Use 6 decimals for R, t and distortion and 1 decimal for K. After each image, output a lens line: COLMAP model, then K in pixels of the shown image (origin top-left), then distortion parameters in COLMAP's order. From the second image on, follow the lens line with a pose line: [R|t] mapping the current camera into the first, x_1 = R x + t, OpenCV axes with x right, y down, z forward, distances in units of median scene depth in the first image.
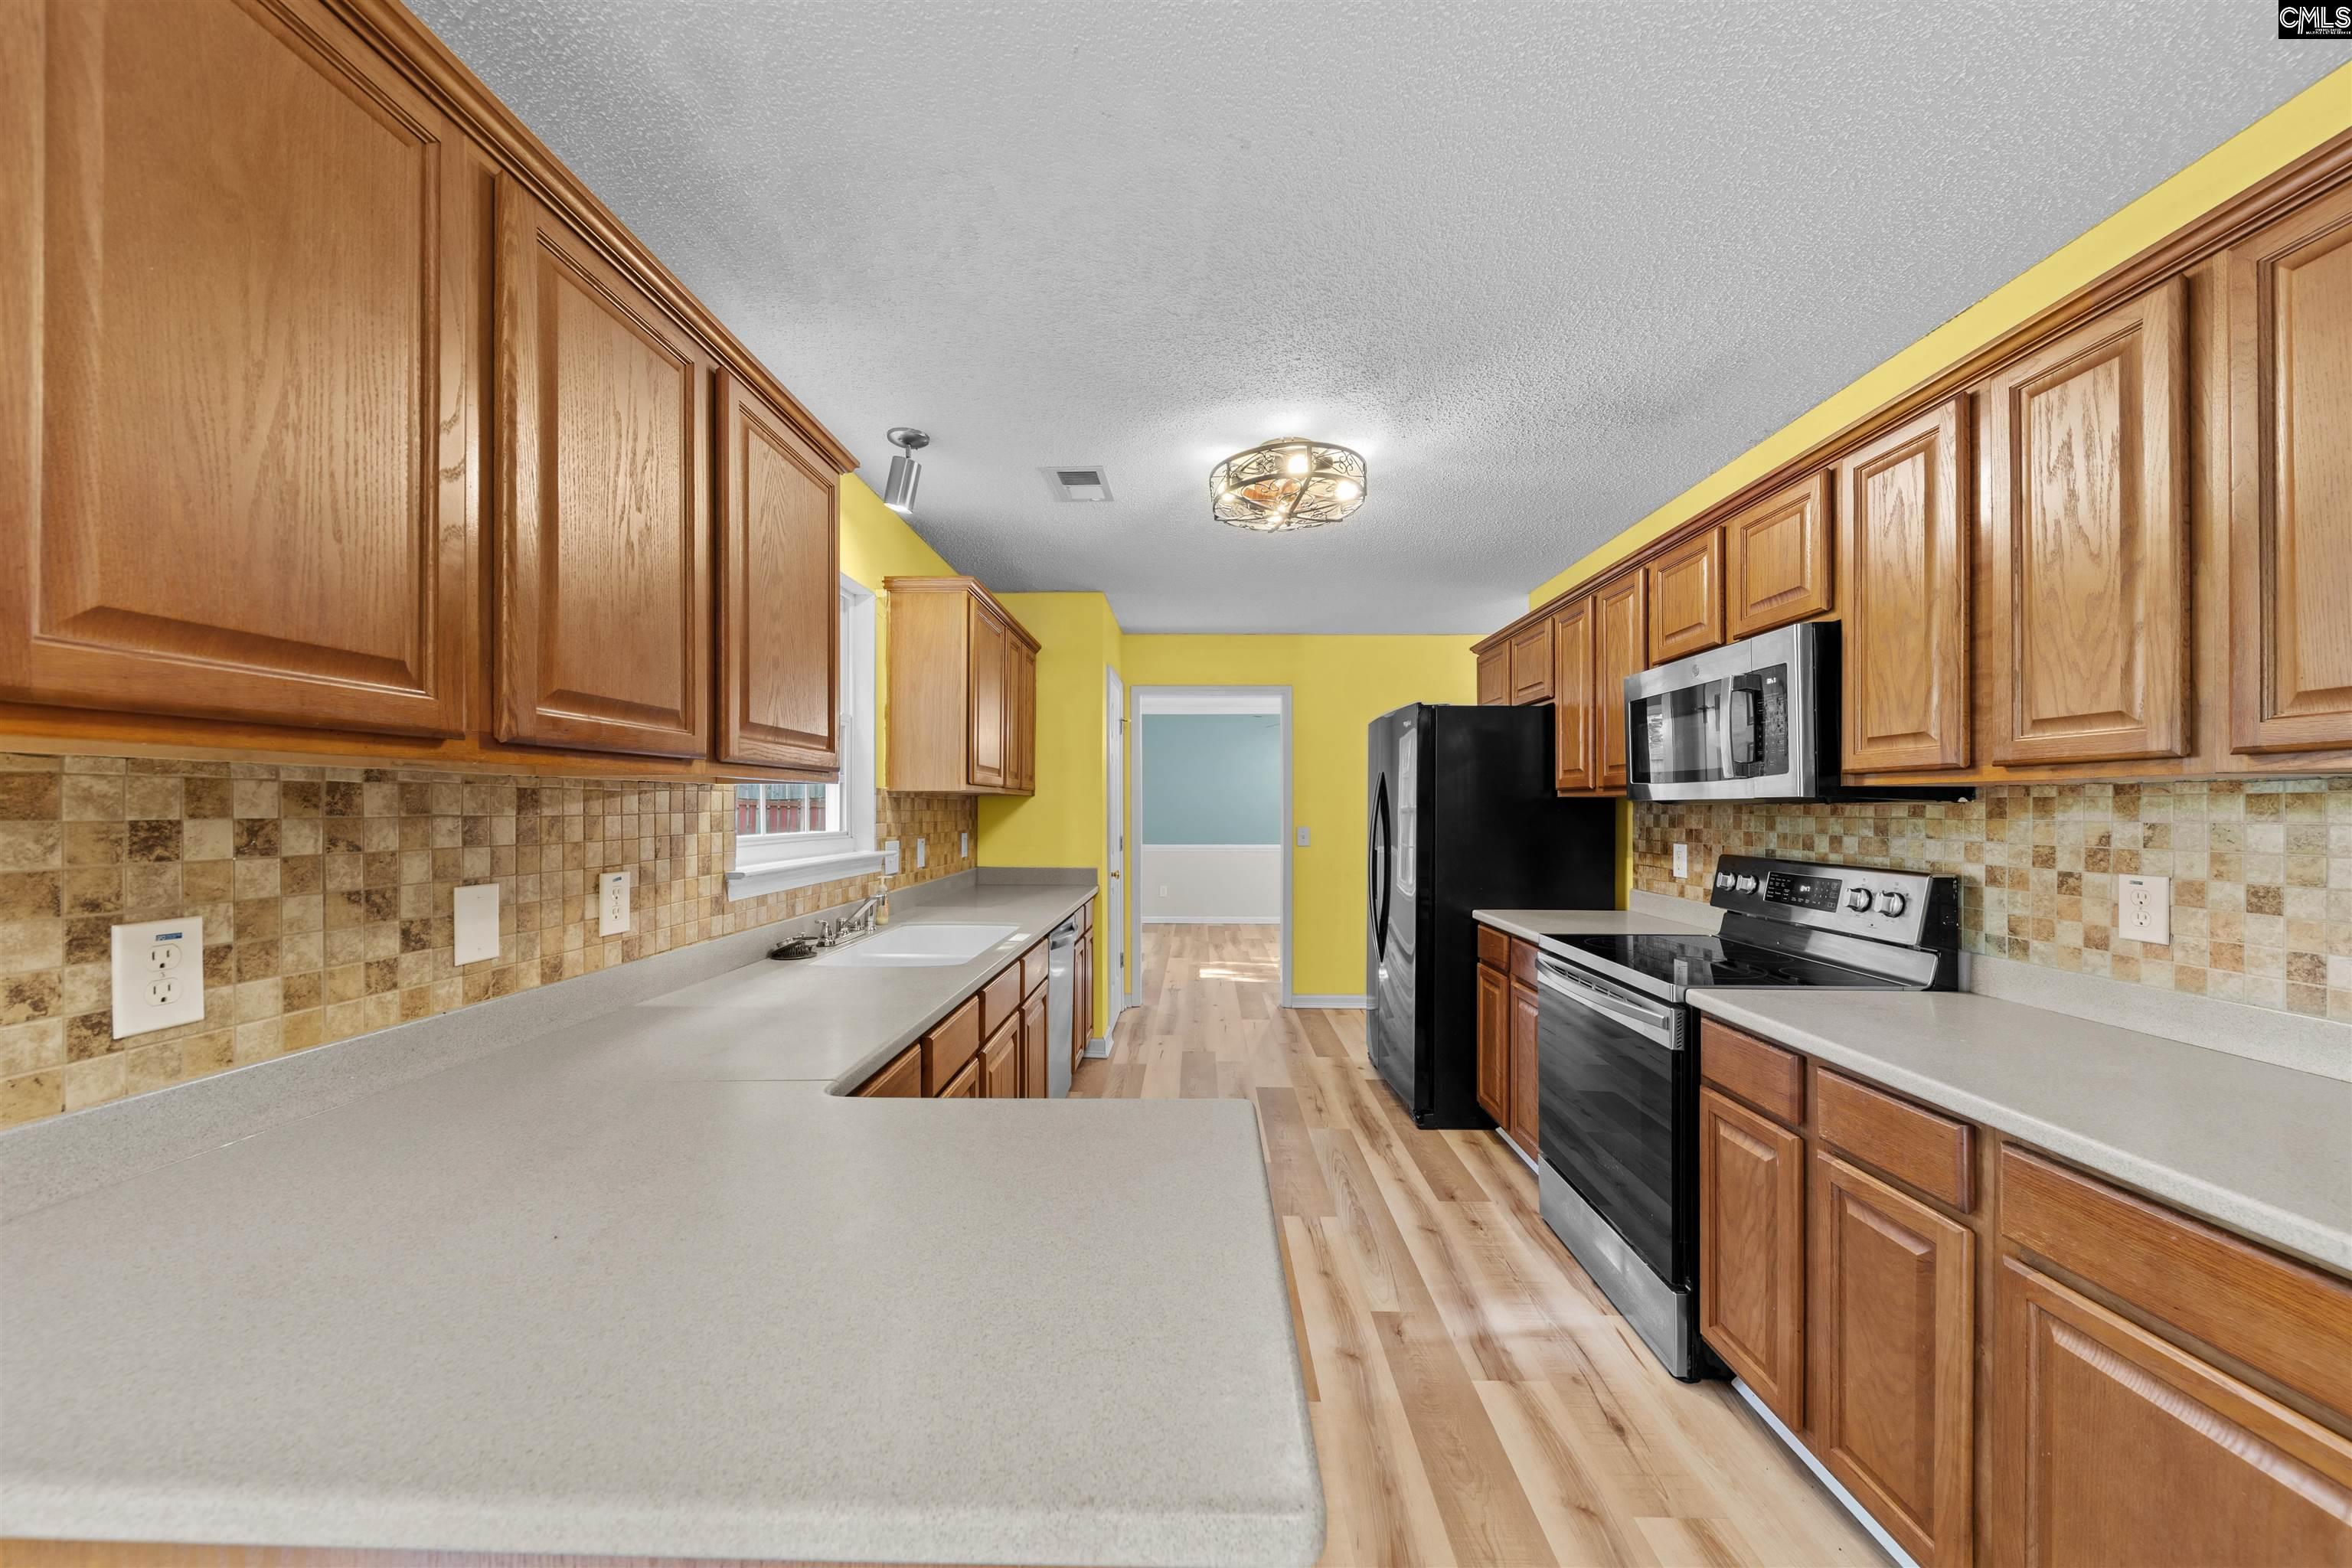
lens RADIAL K [[831.0, 0, 1174.9], [0, 831.0, 806.7], [0, 0, 1]] dist [-0.000068, -0.000843]
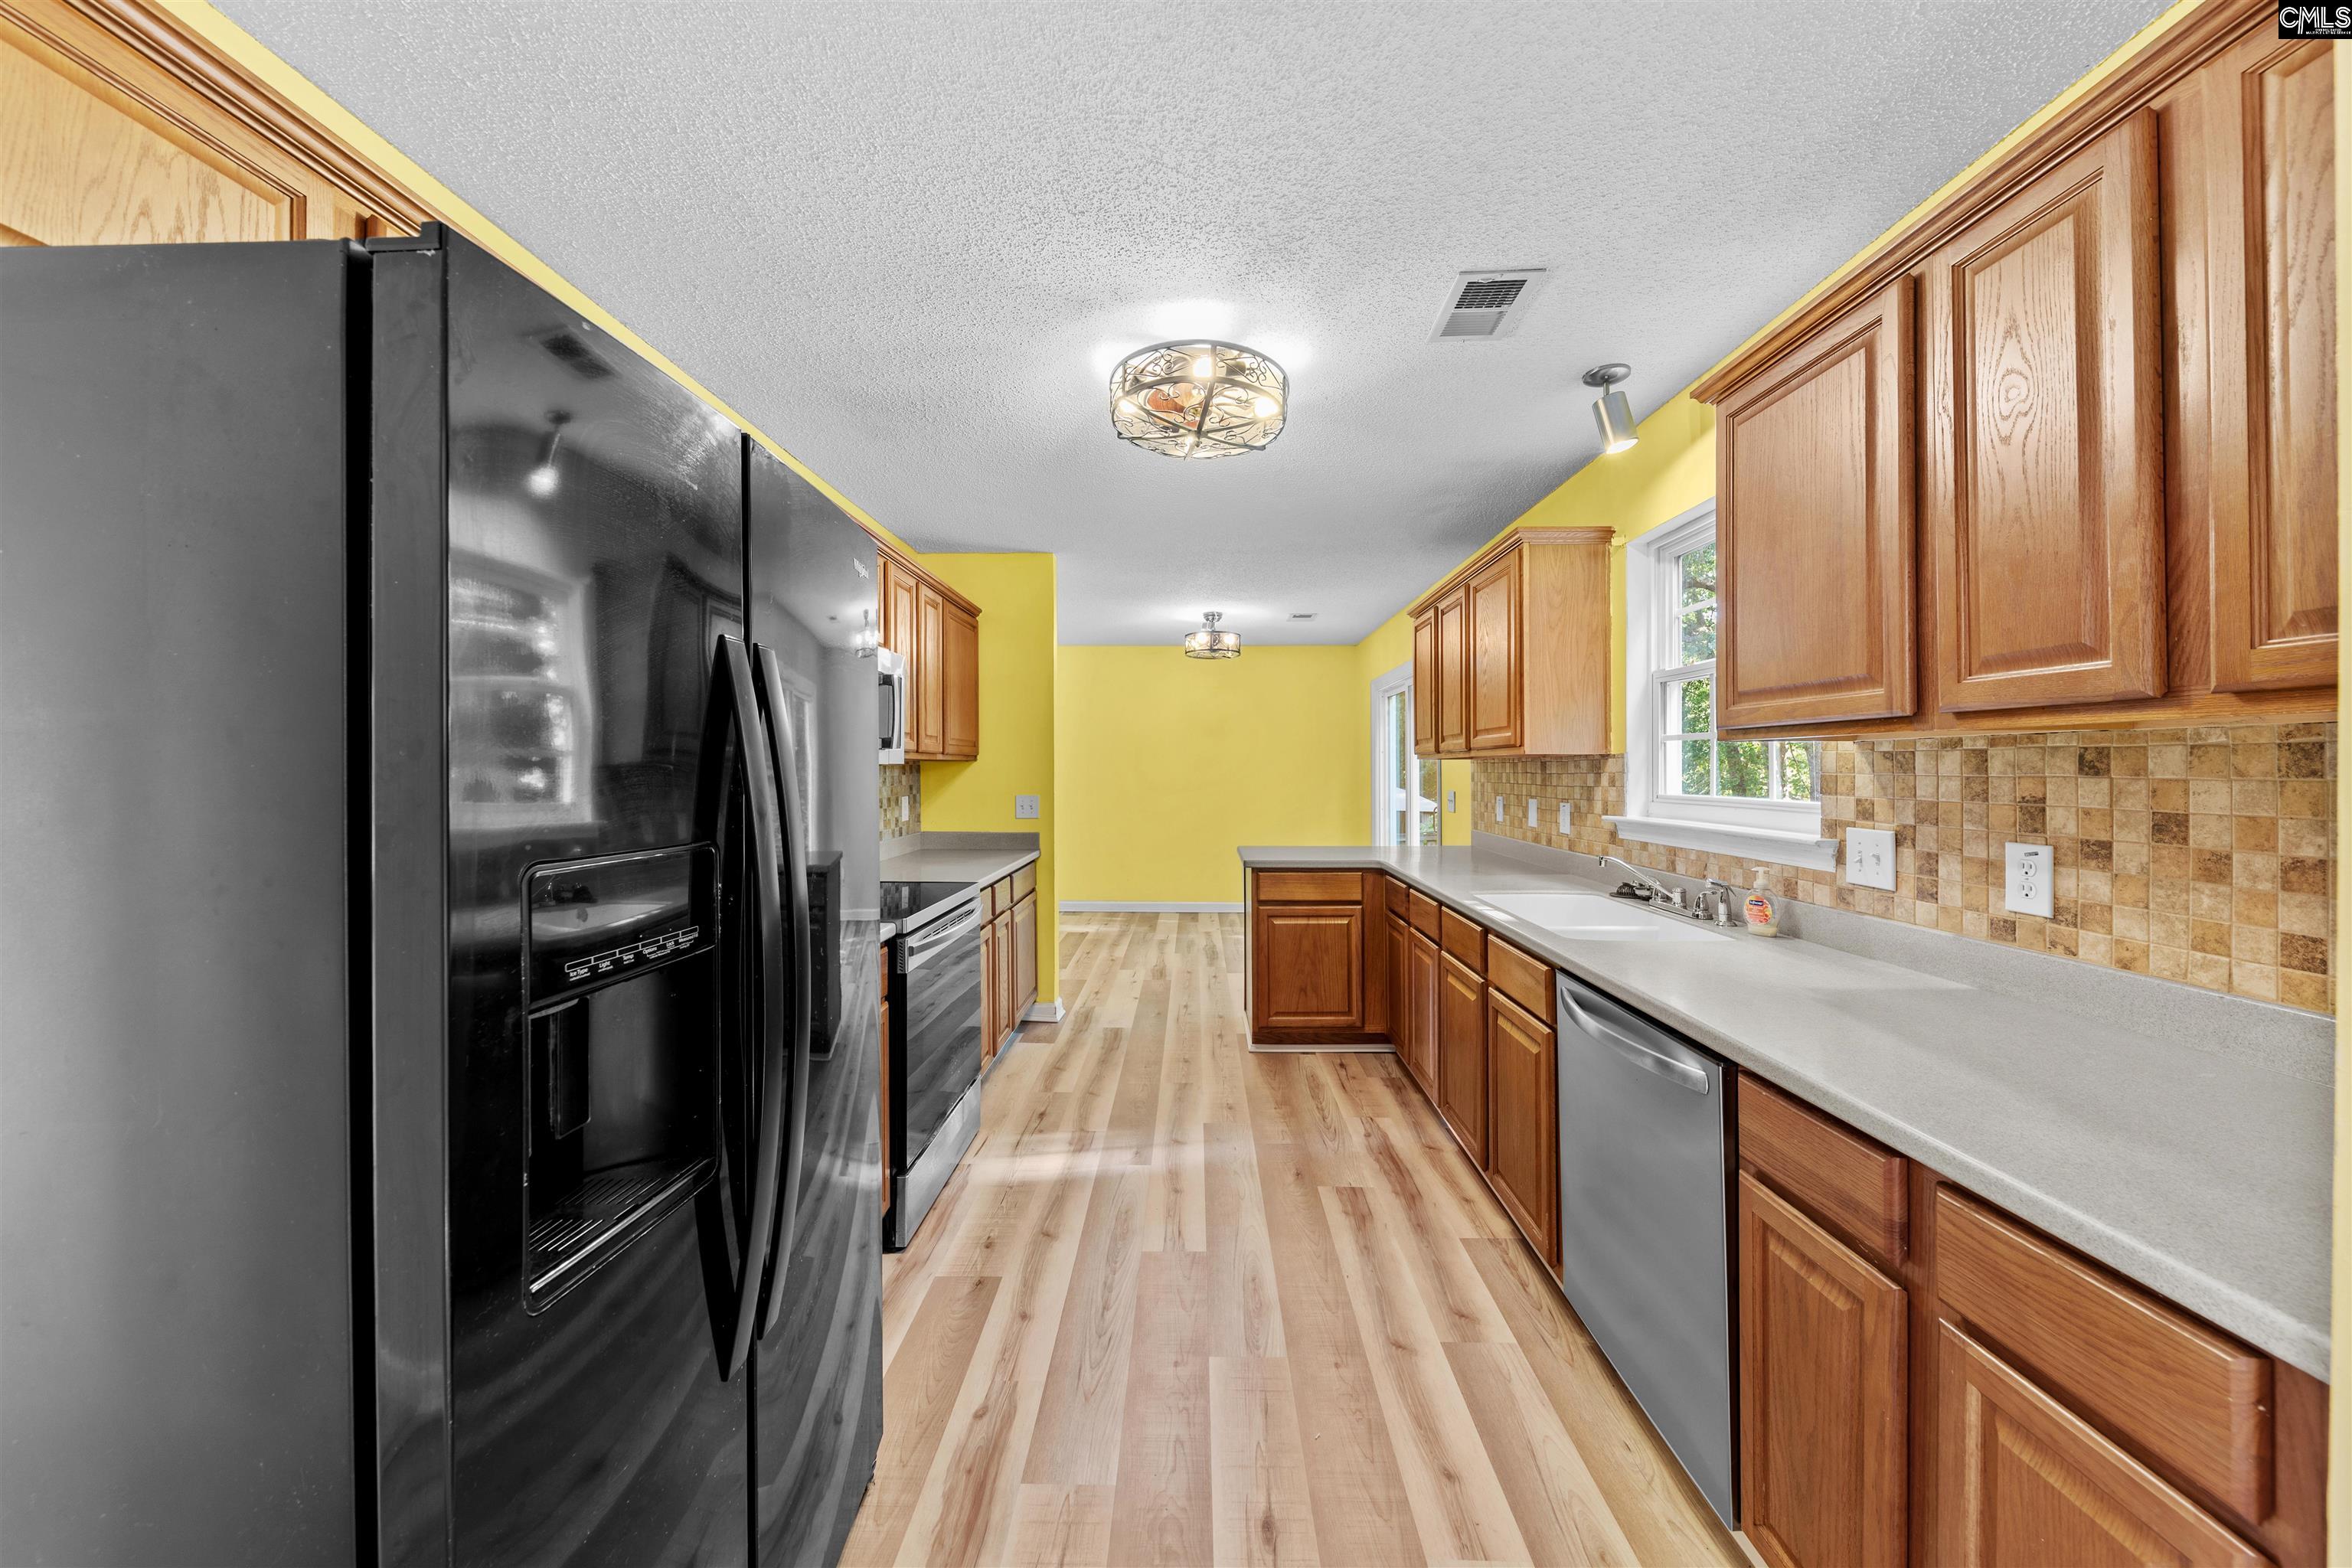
lens RADIAL K [[831.0, 0, 1185.4], [0, 831.0, 771.3], [0, 0, 1]] dist [-0.000068, -0.000843]
pose [[-0.999888, 0.002662, -0.014695, 0.312882], [0.002645, 0.999996, 0.001197, -0.000572], [0.014698, 0.001158, -0.999891, 3.568905]]
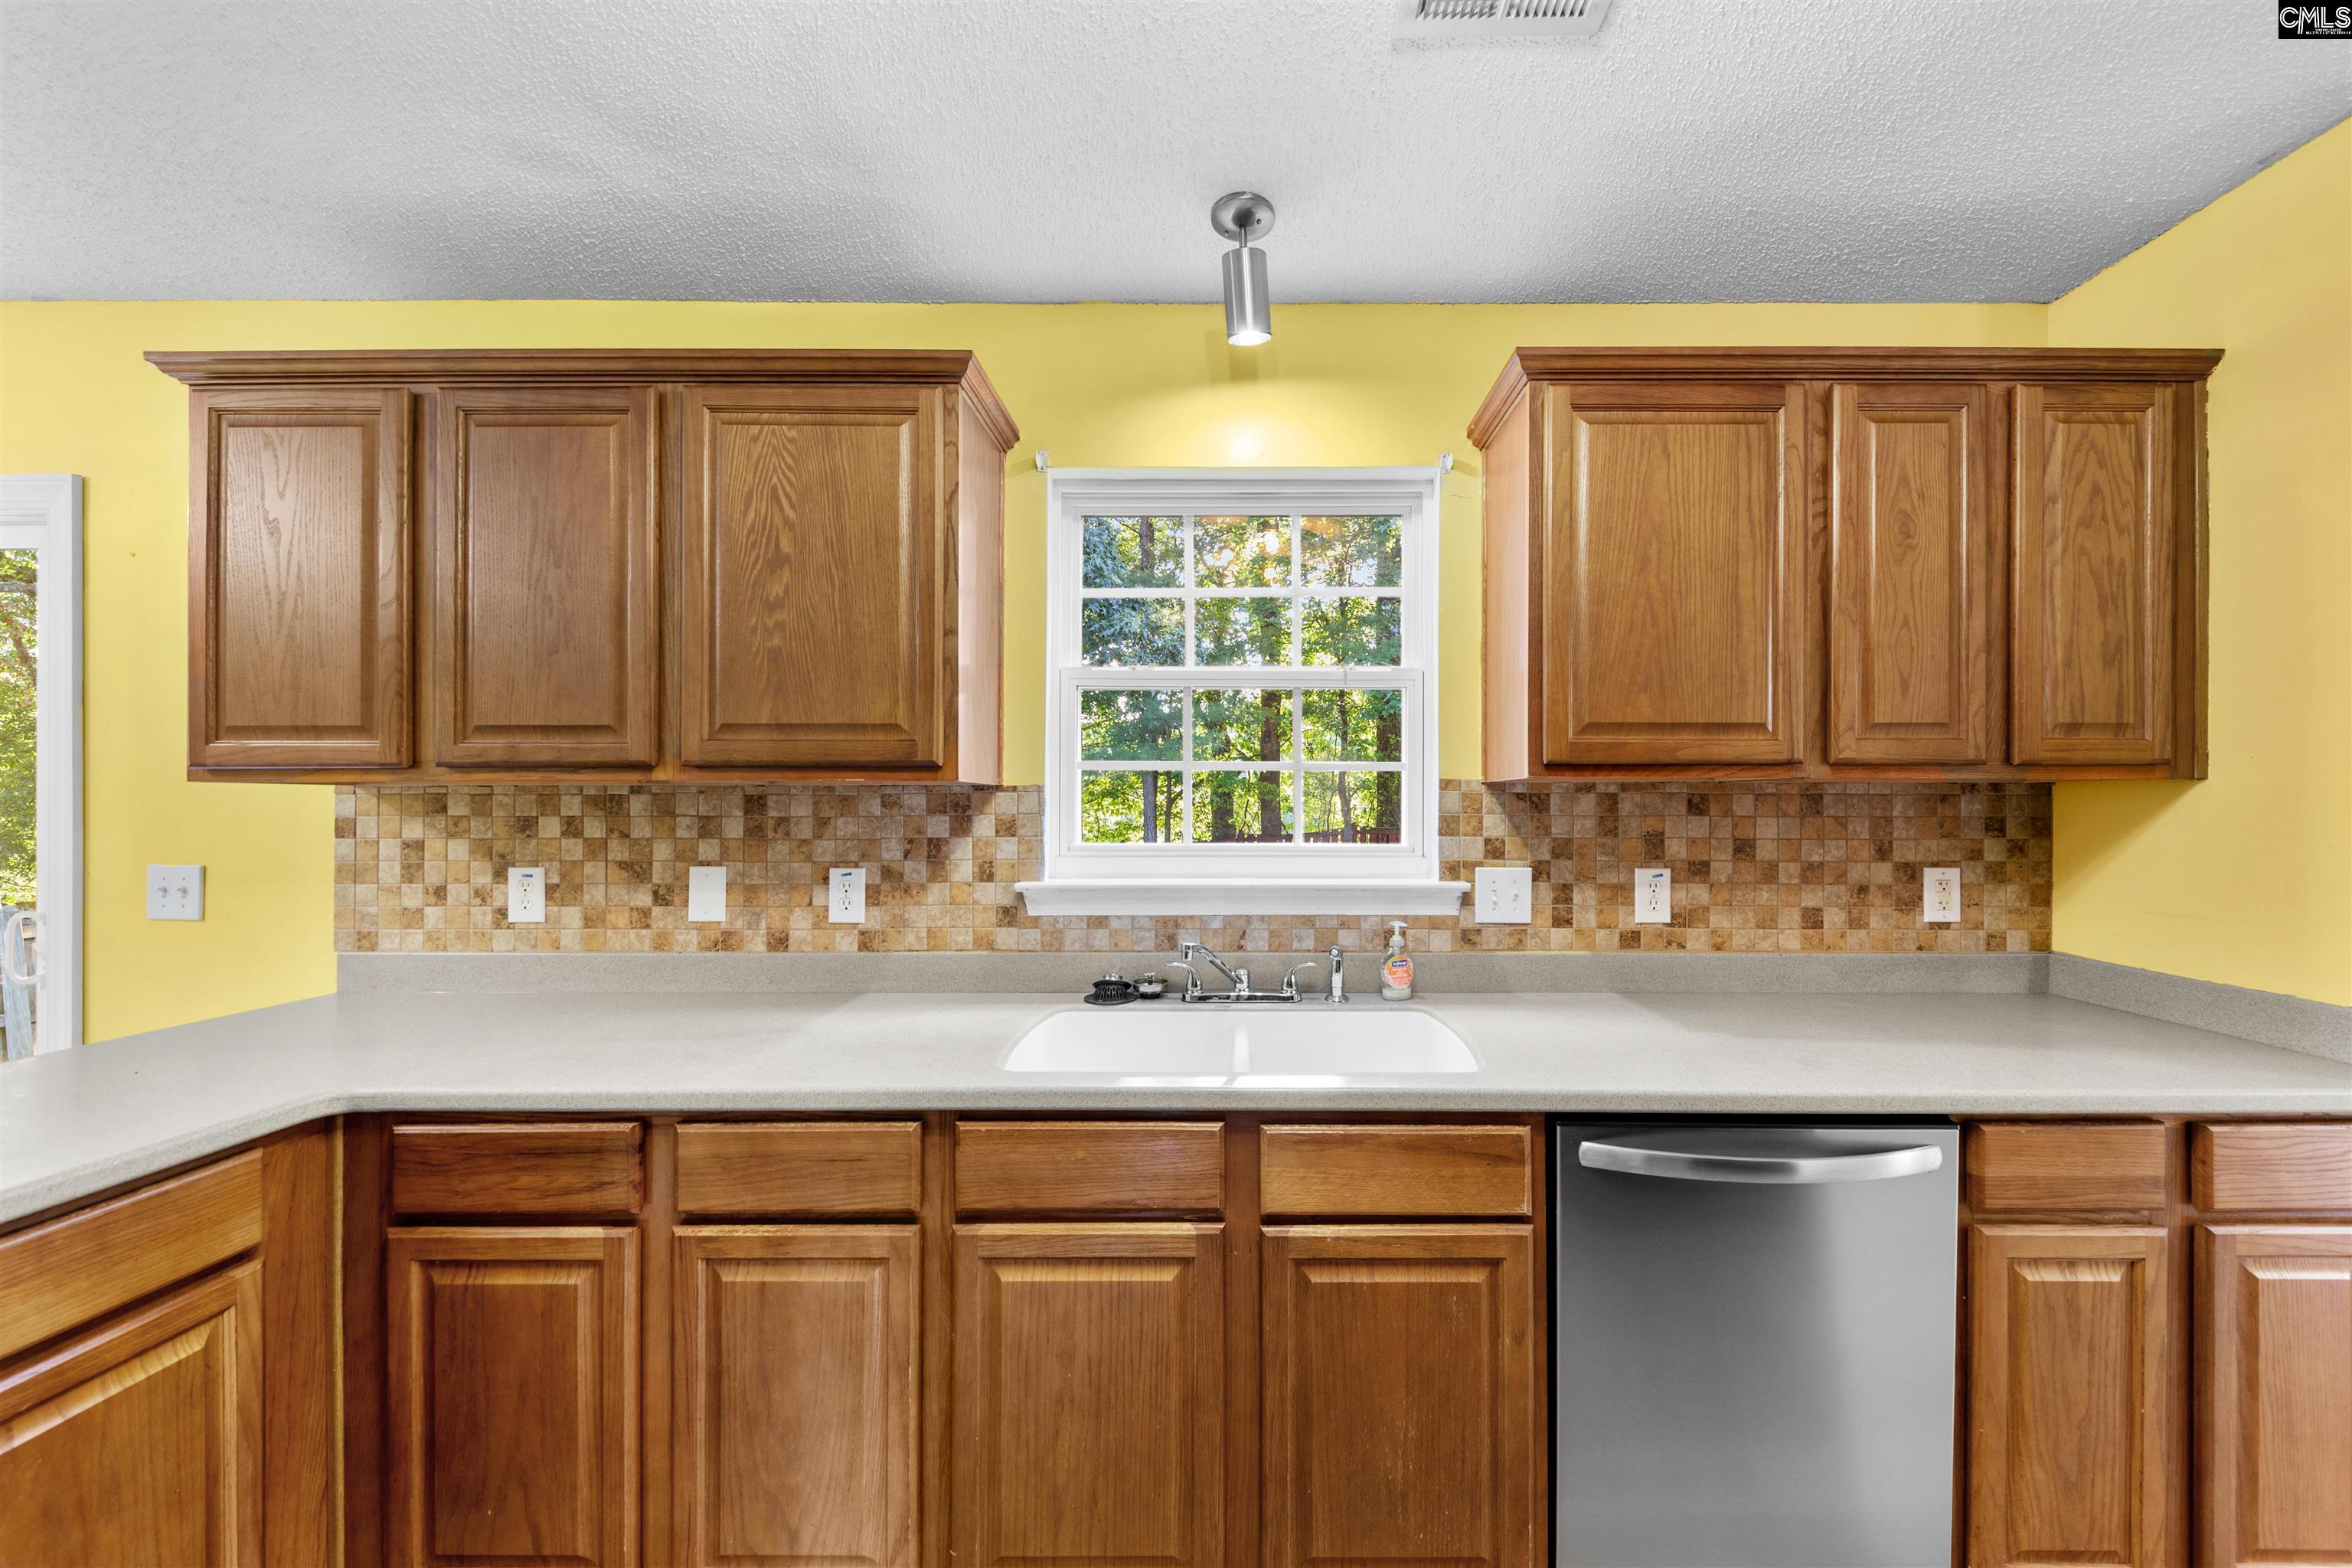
lens RADIAL K [[831.0, 0, 1184.8], [0, 831.0, 807.4], [0, 0, 1]] dist [-0.000068, -0.000843]
pose [[0.035009, -0.009024, -0.999346, 0.551948], [0.000298, 0.999959, -0.009019, 0.009234], [0.999387, 0.000017, 0.035010, 1.704134]]
